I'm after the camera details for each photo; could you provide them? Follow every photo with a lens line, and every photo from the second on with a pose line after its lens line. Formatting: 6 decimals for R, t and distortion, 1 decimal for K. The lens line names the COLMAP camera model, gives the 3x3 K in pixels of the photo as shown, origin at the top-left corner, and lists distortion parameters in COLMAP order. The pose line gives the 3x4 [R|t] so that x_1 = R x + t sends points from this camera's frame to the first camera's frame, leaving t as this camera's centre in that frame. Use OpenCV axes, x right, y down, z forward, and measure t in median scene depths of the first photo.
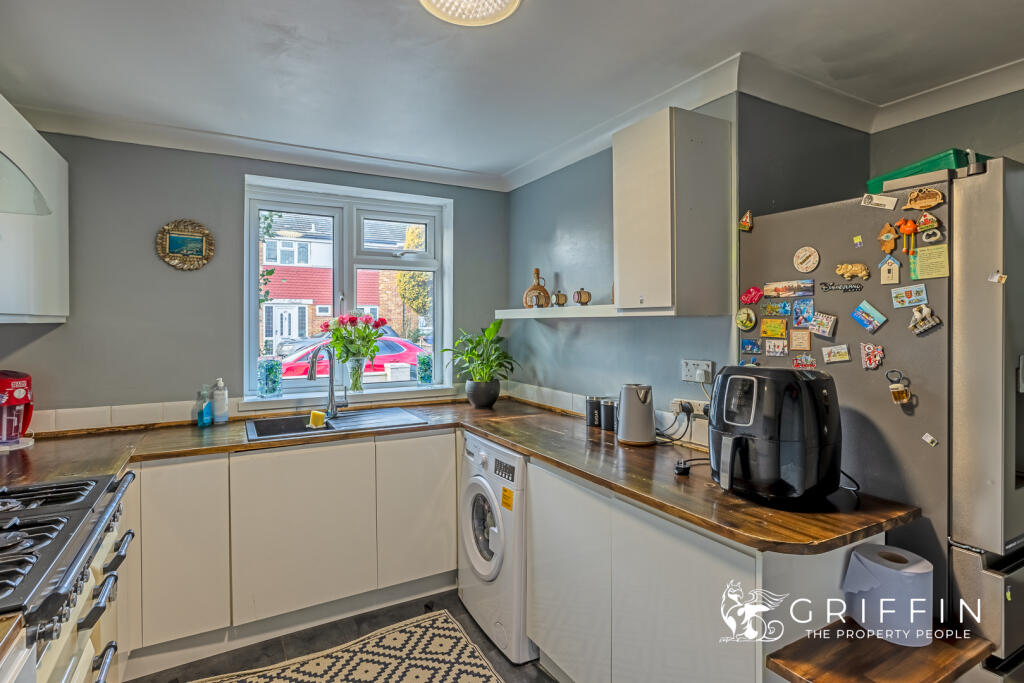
lens RADIAL K [[535.4, 0, 515.9], [0, 535.4, 321.6], [0, 0, 1]] dist [0.002965, 0.000596]
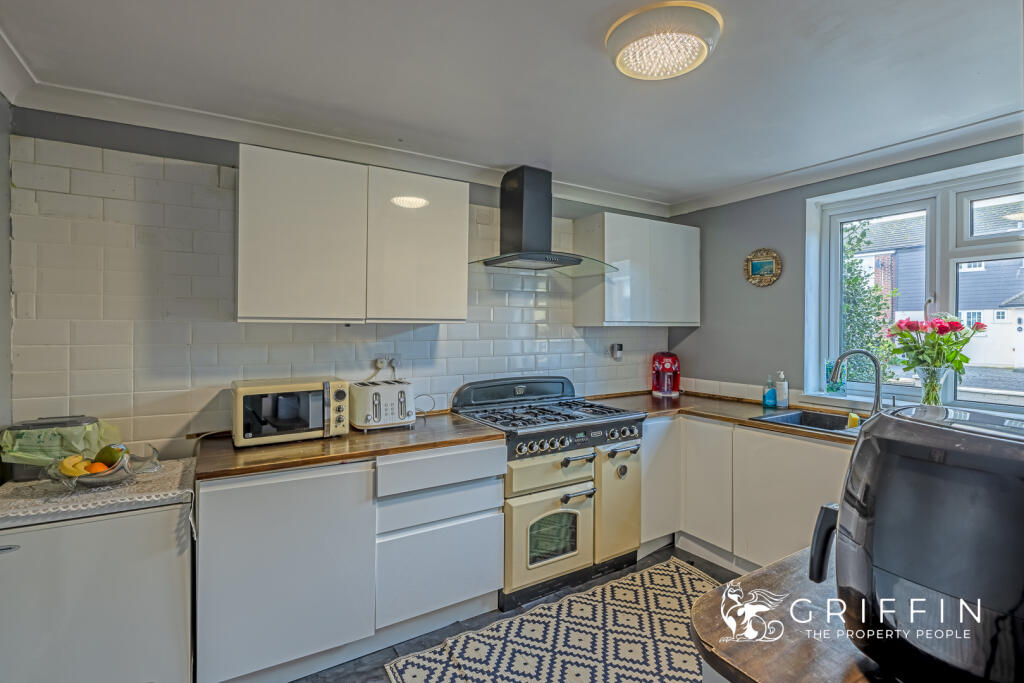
lens RADIAL K [[469.3, 0, 508.6], [0, 469.3, 330.8], [0, 0, 1]] dist [-0.000539, 0.000128]
pose [[0.056371, 0.011338, -0.998346, 0.593704], [-0.002859, 0.999933, 0.011194, 0.001391], [0.998406, 0.002223, 0.056400, 0.370475]]
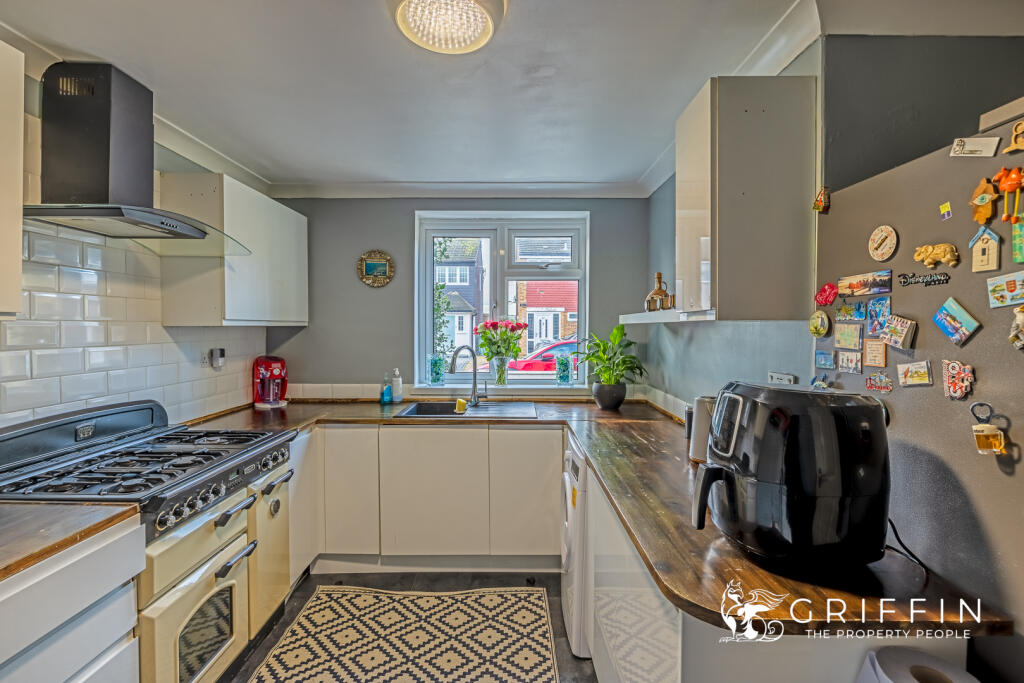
lens RADIAL K [[479.3, 0, 500.4], [0, 479.3, 337.0], [0, 0, 1]] dist [-0.001884, 0.000353]
pose [[0.866505, 0.015724, -0.498921, 0.309332], [-0.004911, 0.999724, 0.022977, -0.000264], [0.499144, -0.017460, 0.866343, 0.127123]]
